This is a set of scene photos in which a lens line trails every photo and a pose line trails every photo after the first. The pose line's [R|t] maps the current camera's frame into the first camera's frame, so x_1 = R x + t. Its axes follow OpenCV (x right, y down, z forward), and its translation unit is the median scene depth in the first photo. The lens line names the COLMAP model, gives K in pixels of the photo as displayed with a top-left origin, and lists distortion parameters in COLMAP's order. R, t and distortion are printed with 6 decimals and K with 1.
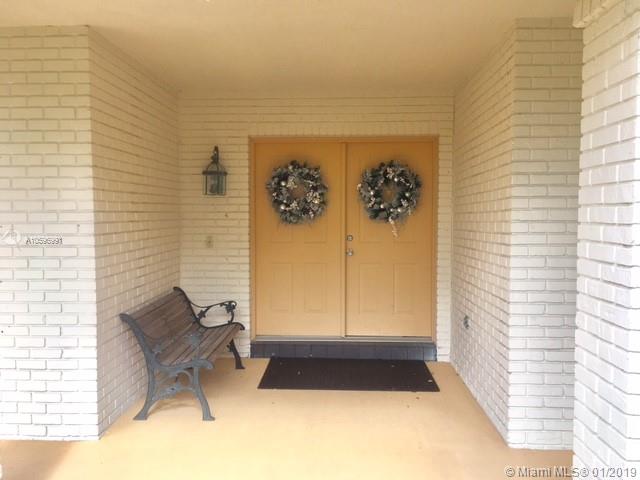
lens RADIAL K [[531.5, 0, 327.7], [0, 531.5, 238.7], [0, 0, 1]] dist [0.033992, 0.004871]
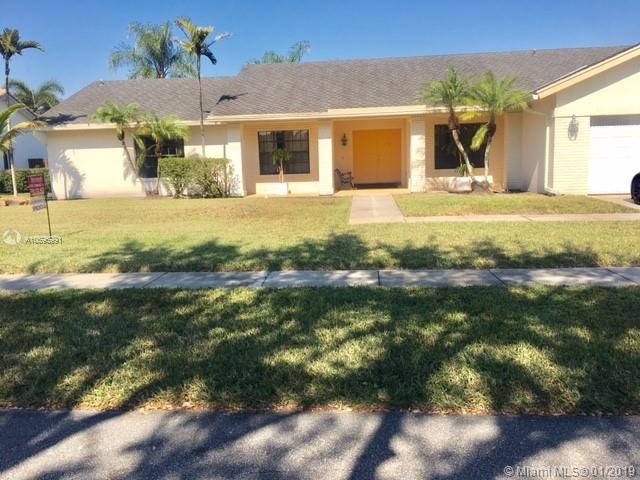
lens RADIAL K [[531.5, 0, 327.7], [0, 531.5, 238.7], [0, 0, 1]] dist [0.033992, 0.004871]
pose [[0.999569, -0.025117, -0.015202, -0.292557], [0.026323, 0.996018, 0.085173, 0.266626], [0.013002, -0.085537, 0.996250, -3.016931]]
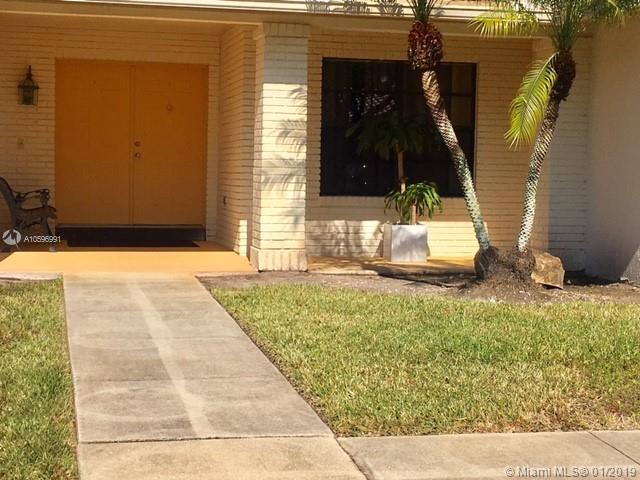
lens RADIAL K [[1304.2, 0, 320.0], [0, 1304.2, 240.0], [0, 0, 1]] dist [0.000213, -0.059529]
pose [[0.967992, 0.007661, 0.250865, -0.311755], [-0.009736, 0.999928, 0.007030, 0.201081], [-0.250793, -0.009248, 0.967996, -2.075653]]
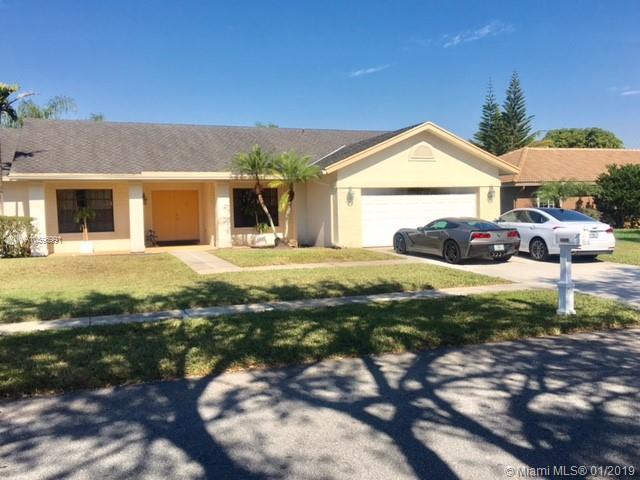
lens RADIAL K [[531.5, 0, 327.7], [0, 531.5, 238.7], [0, 0, 1]] dist [0.033992, 0.004871]
pose [[0.909131, -0.036016, 0.414950, -0.645925], [0.042668, 0.999066, -0.006768, 0.267108], [-0.414319, 0.023858, 0.909819, -3.337558]]
